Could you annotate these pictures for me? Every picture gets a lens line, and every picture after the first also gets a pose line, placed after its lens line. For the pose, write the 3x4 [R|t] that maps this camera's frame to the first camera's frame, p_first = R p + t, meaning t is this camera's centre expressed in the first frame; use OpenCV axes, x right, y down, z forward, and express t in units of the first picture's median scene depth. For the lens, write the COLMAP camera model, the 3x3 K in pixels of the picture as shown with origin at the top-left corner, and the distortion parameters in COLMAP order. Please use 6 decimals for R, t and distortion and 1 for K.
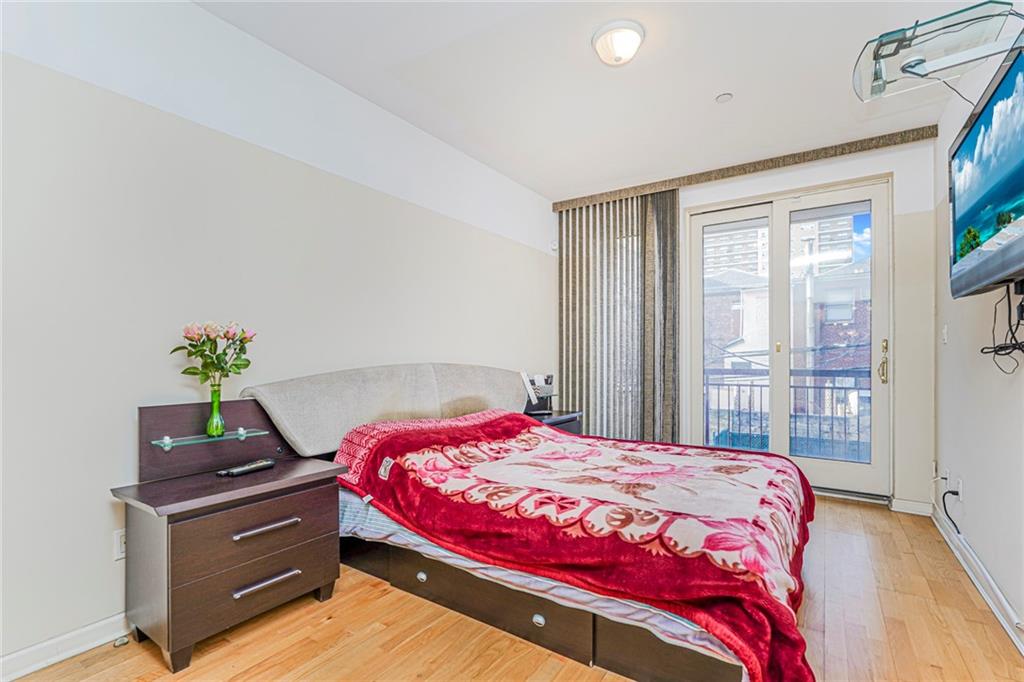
lens RADIAL K [[459.3, 0, 507.6], [0, 459.3, 339.2], [0, 0, 1]] dist [-0.003701, 0.003887]
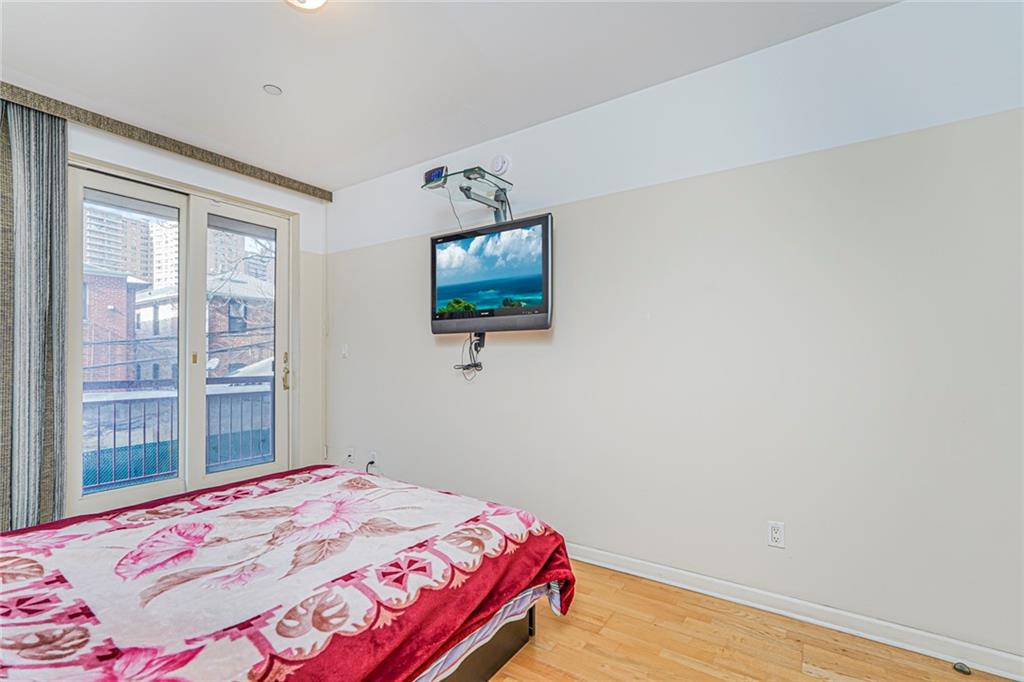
lens RADIAL K [[459.3, 0, 508.0], [0, 459.3, 349.6], [0, 0, 1]] dist [-0.003701, 0.003887]
pose [[0.019714, 0.016250, 0.999674, -0.664806], [-0.041176, 0.999033, -0.015428, -0.023705], [-0.998957, -0.040858, 0.020364, 0.781964]]
